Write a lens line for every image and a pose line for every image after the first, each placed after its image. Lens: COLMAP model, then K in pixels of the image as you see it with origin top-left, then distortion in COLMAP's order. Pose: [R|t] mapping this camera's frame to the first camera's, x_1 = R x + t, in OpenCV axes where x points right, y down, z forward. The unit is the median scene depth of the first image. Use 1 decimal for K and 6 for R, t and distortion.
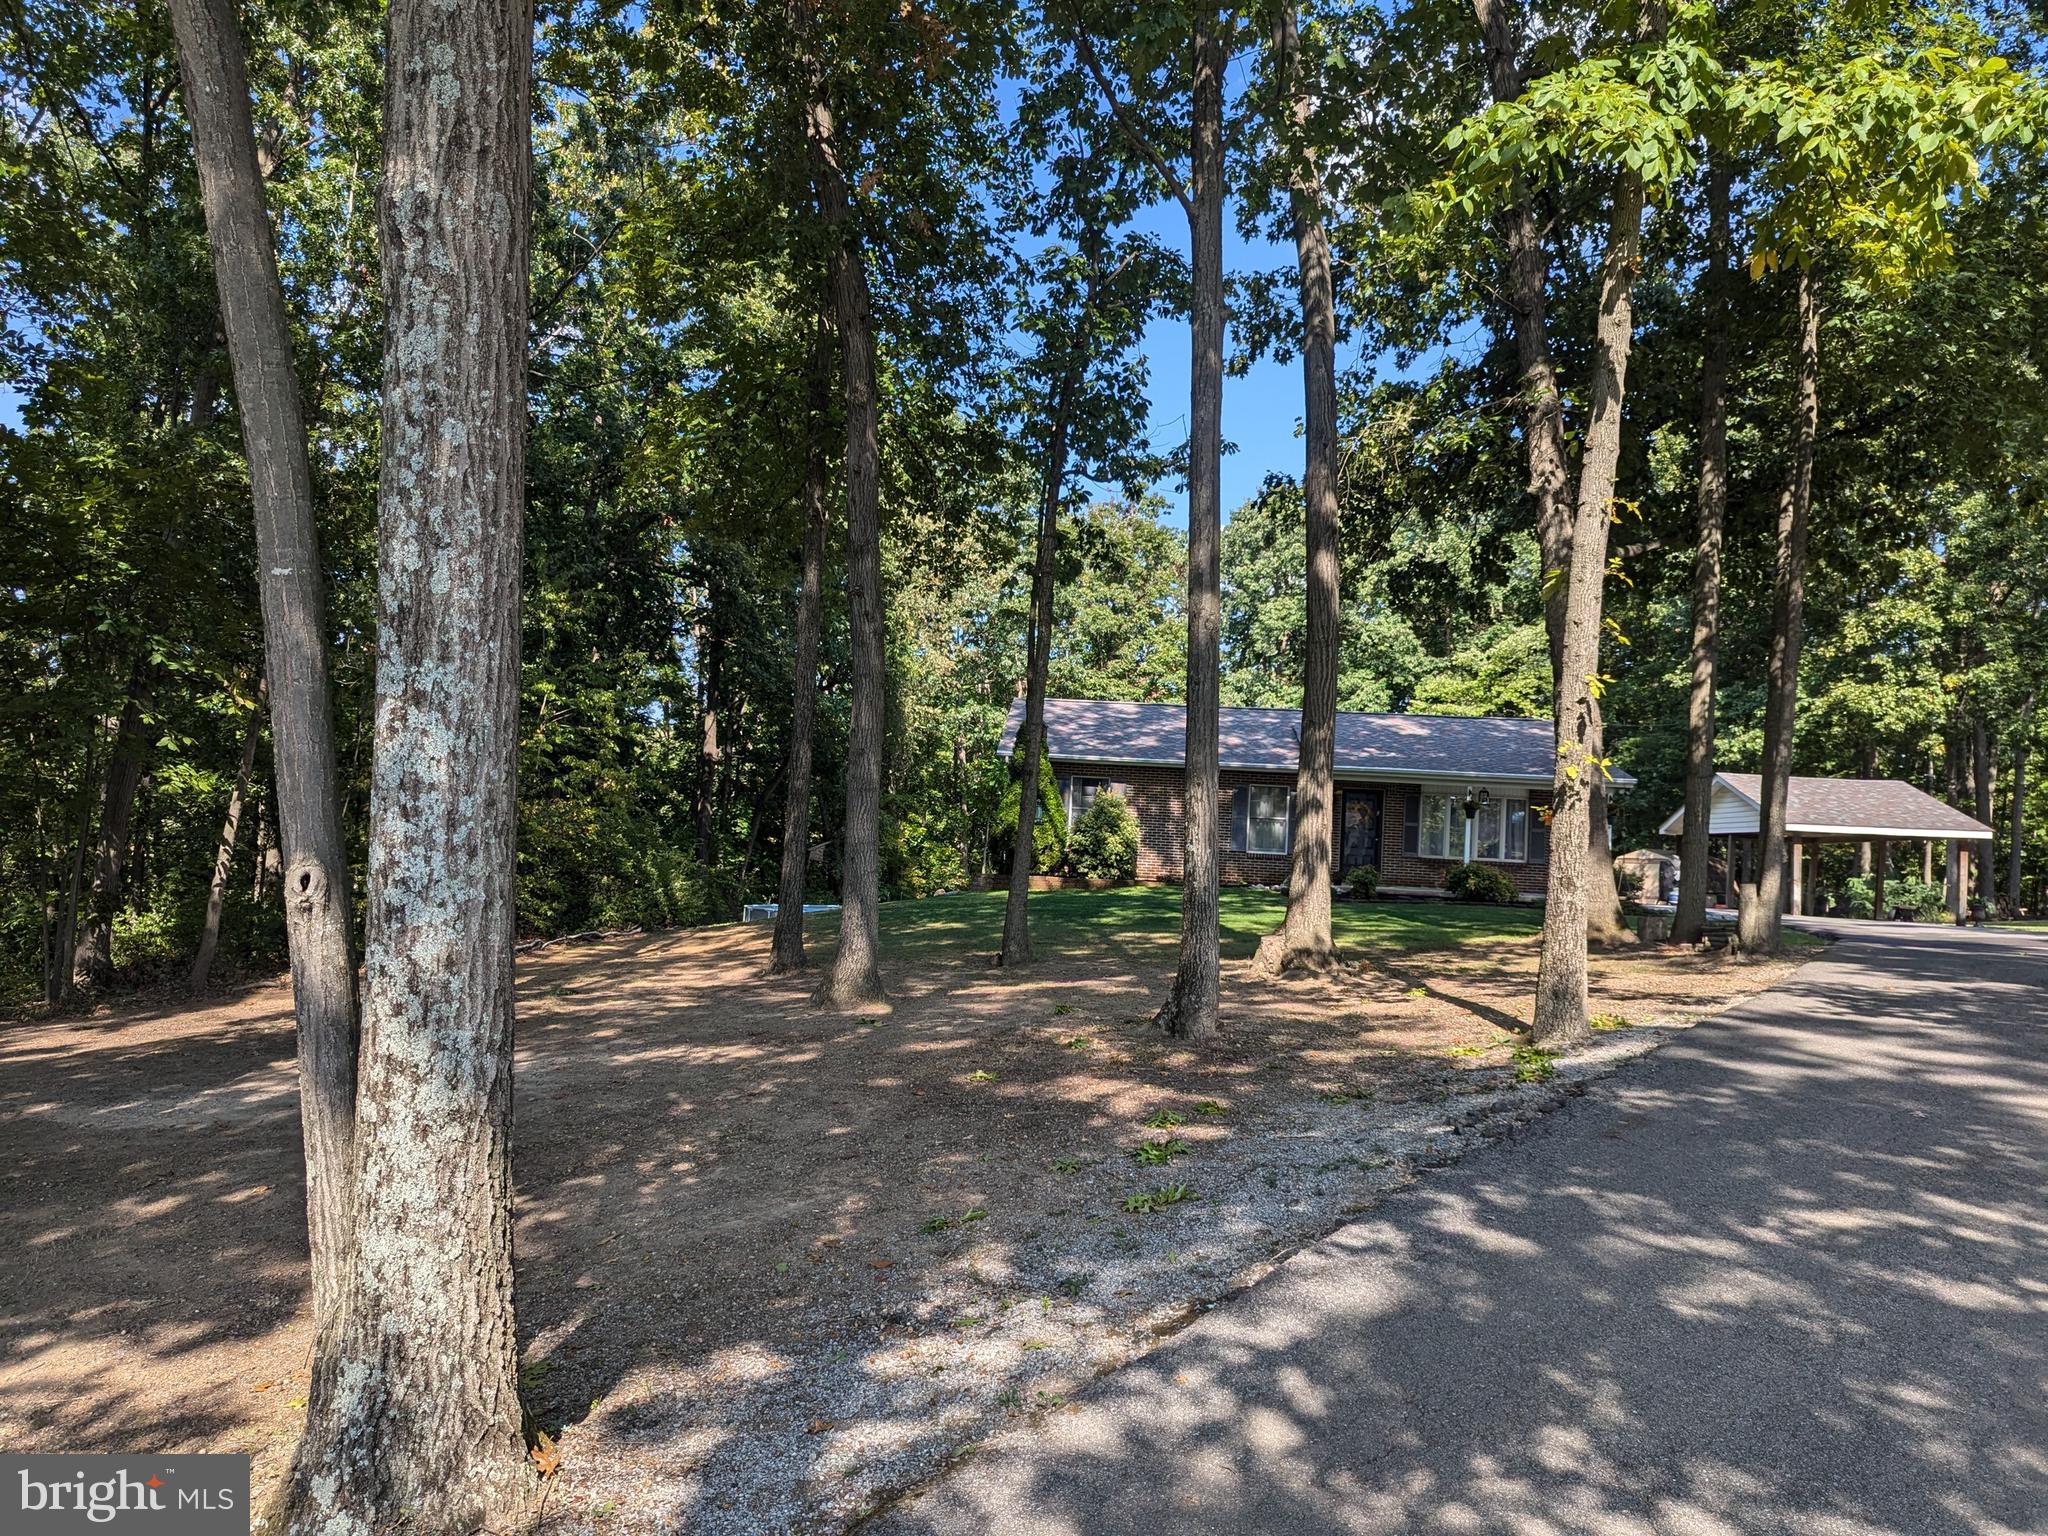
lens RADIAL K [[1477.2, 0, 1034.5], [0, 1477.2, 778.4], [0, 0, 1]] dist [0.061852, -0.059129]
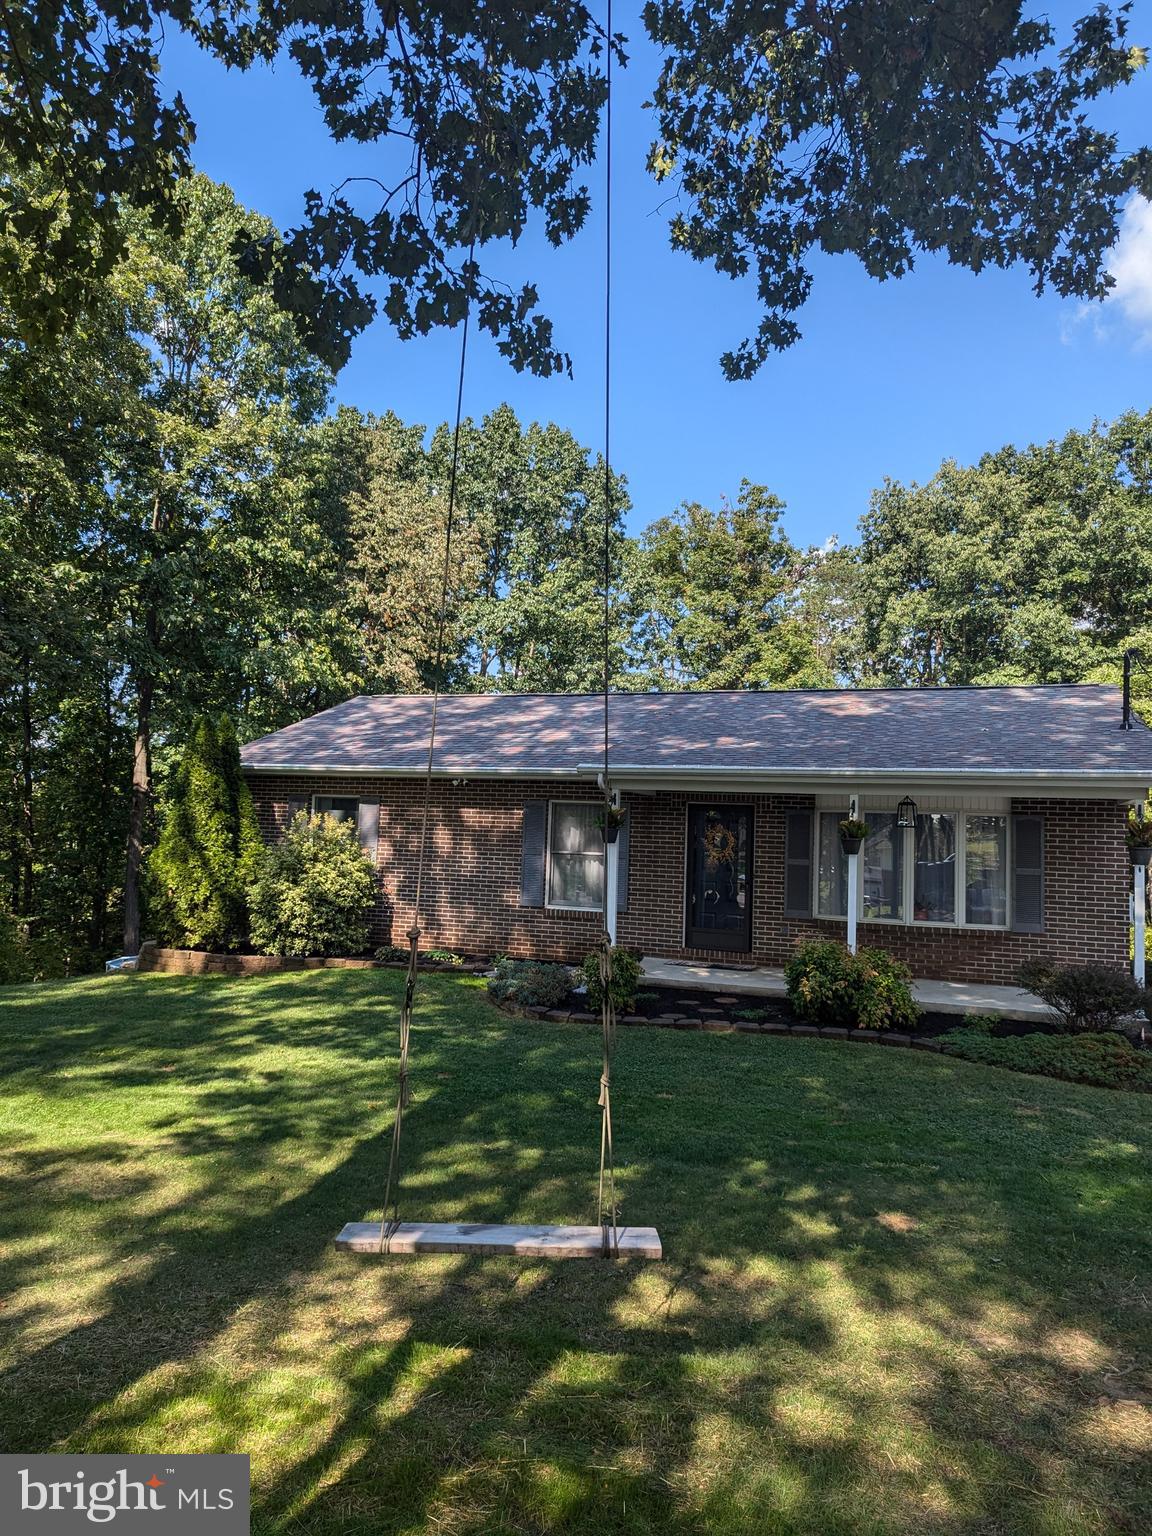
lens RADIAL K [[1097.3, 0, 574.5], [0, 1097.3, 737.6], [0, 0, 1]] dist [0.072154, -0.074273]
pose [[0.956543, -0.040853, -0.288716, 0.235518], [0.024009, 0.997809, -0.061644, 0.004754], [0.290602, 0.052033, 0.955428, 0.431343]]
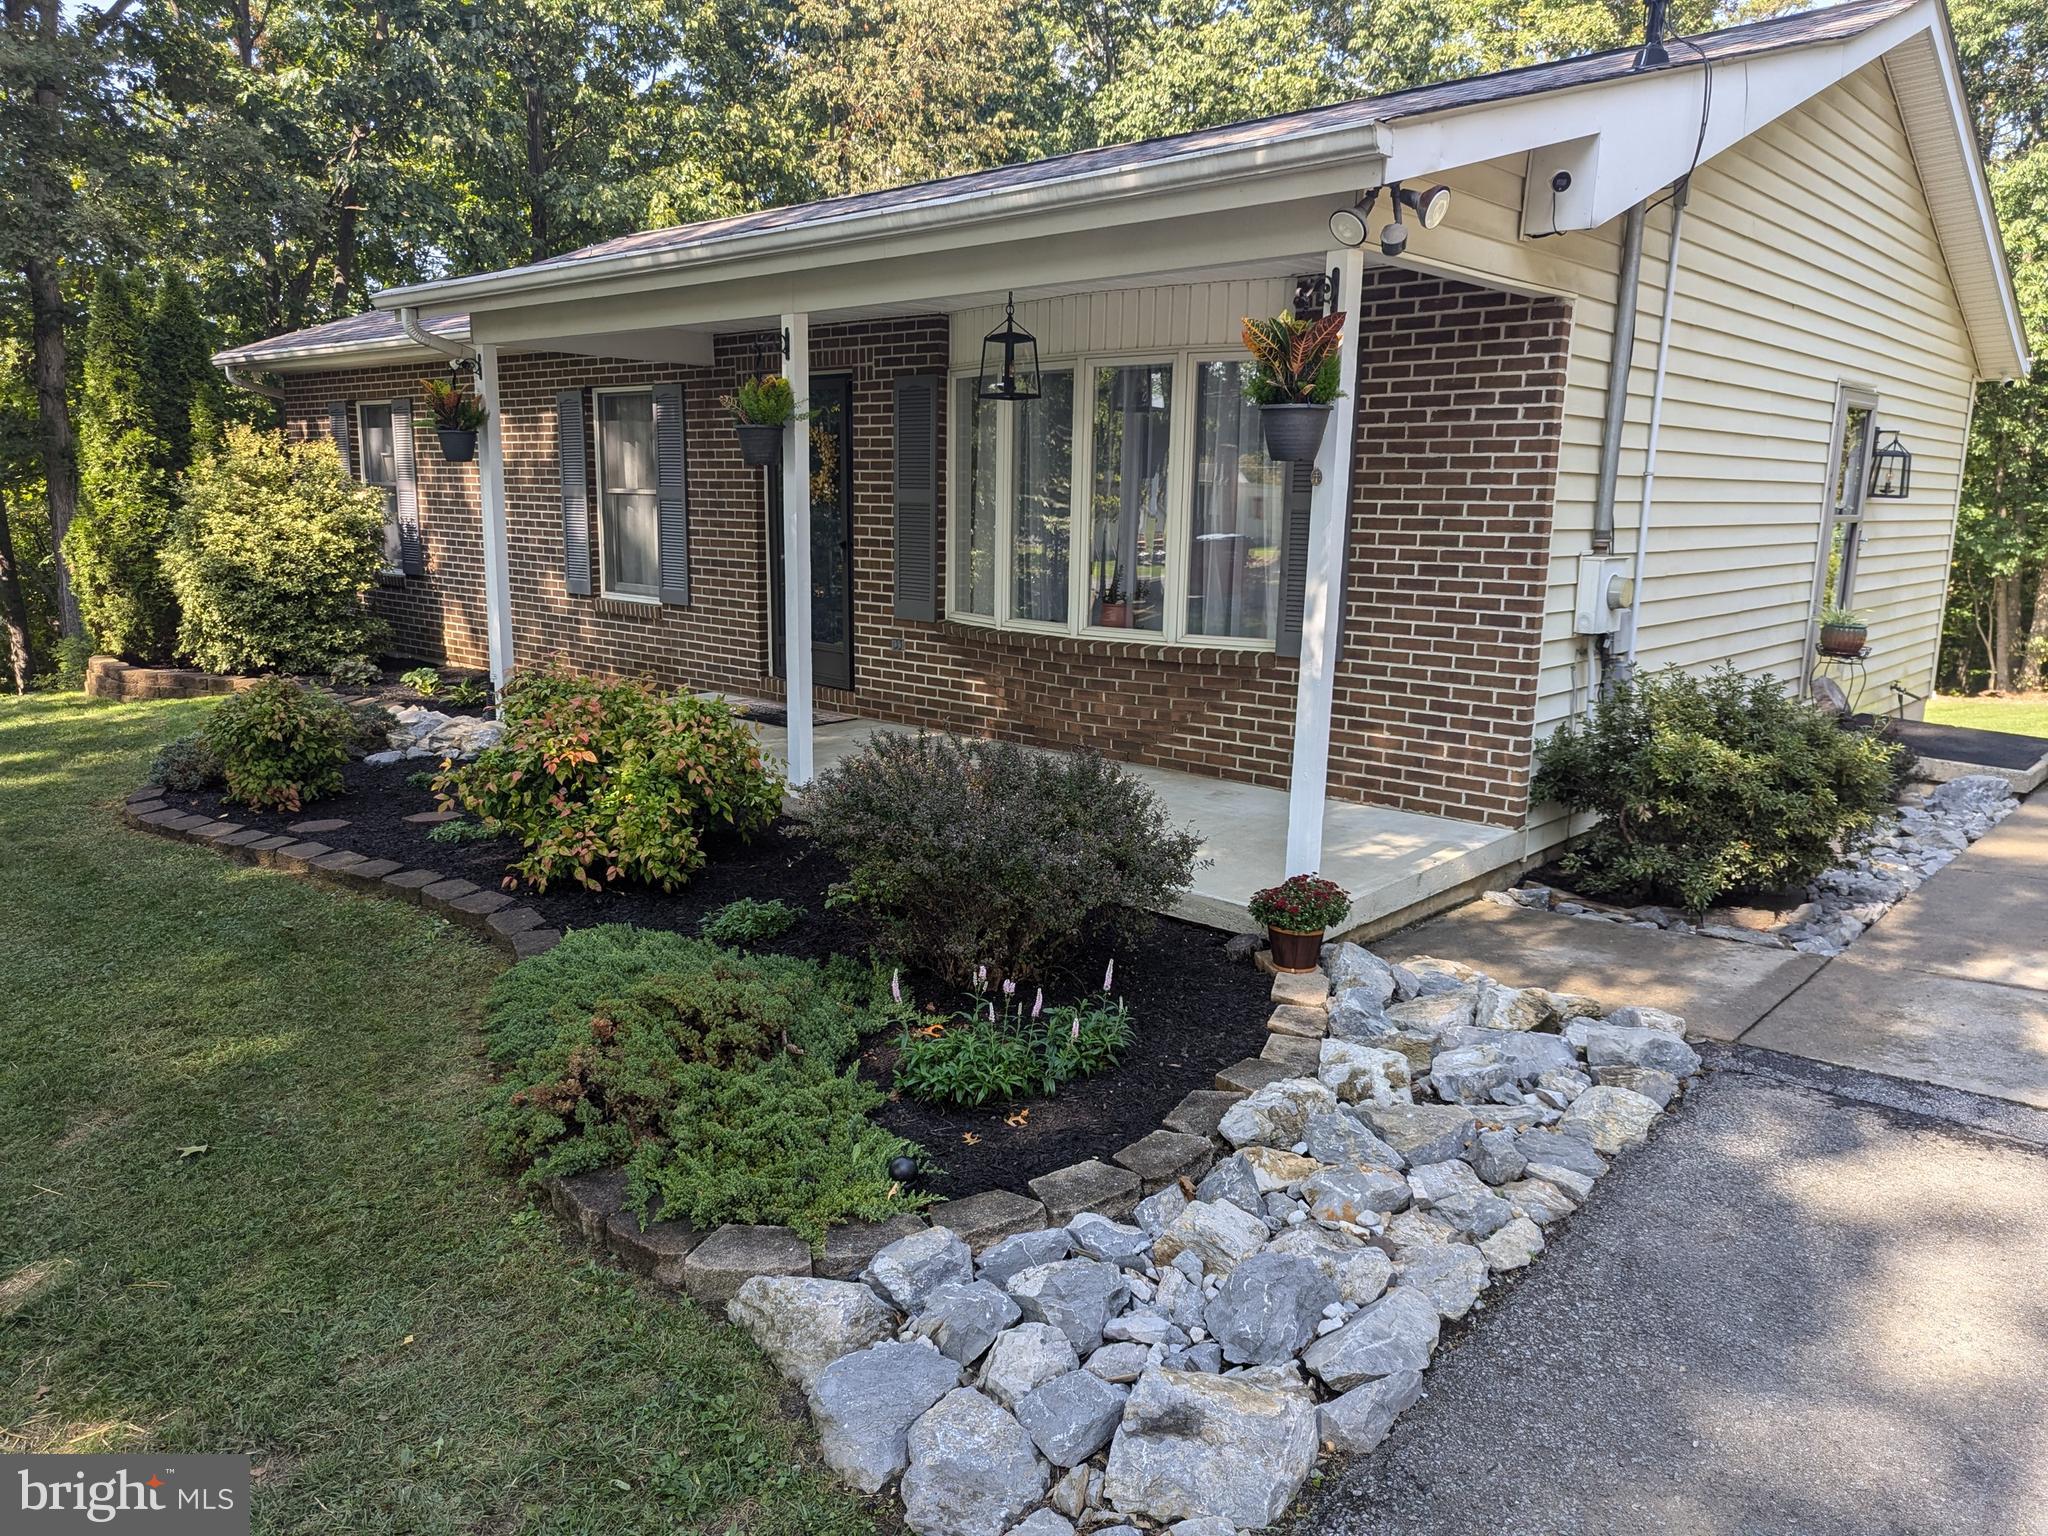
lens RADIAL K [[1463.0, 0, 1015.1], [0, 1463.0, 766.3], [0, 0, 1]] dist [0.072154, -0.074273]
pose [[0.773406, 0.079034, -0.628965, 0.348375], [0.055785, 0.979862, 0.191723, 0.022686], [0.631452, -0.183366, 0.753423, 0.631983]]
